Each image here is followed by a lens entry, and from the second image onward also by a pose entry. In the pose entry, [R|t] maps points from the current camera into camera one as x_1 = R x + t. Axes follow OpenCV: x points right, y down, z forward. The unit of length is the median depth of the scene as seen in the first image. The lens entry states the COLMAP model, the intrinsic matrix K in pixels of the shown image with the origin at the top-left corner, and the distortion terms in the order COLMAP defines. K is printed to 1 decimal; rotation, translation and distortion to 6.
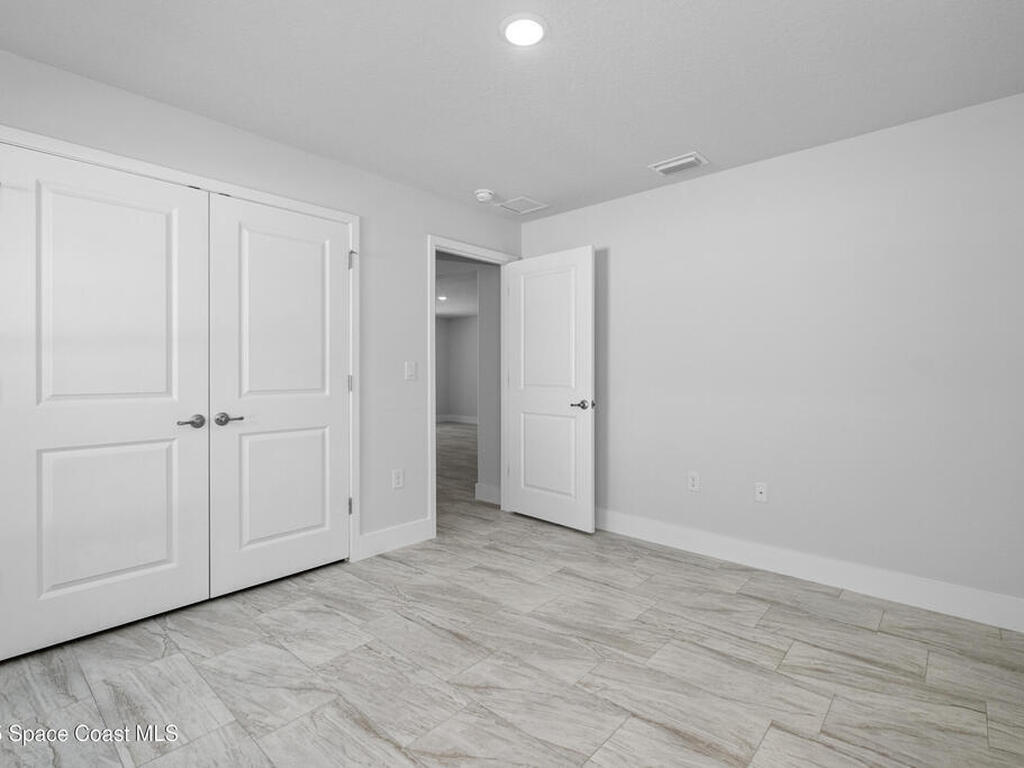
lens RADIAL K [[502.6, 0, 503.3], [0, 502.6, 375.2], [0, 0, 1]] dist [0.000134, -0.001332]
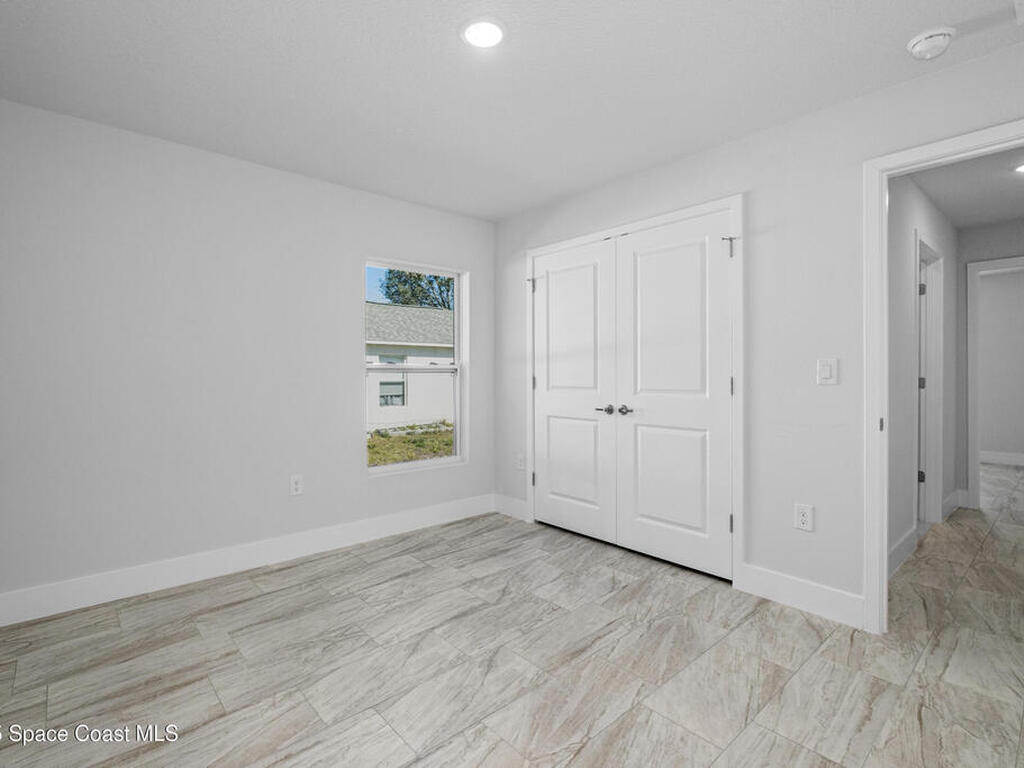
lens RADIAL K [[502.6, 0, 503.3], [0, 502.6, 375.2], [0, 0, 1]] dist [0.000134, -0.001332]
pose [[-0.107559, 0.000622, -0.994198, 0.765679], [-0.005520, 0.999984, 0.001223, -0.001852], [0.994183, 0.005620, -0.107554, 0.845316]]
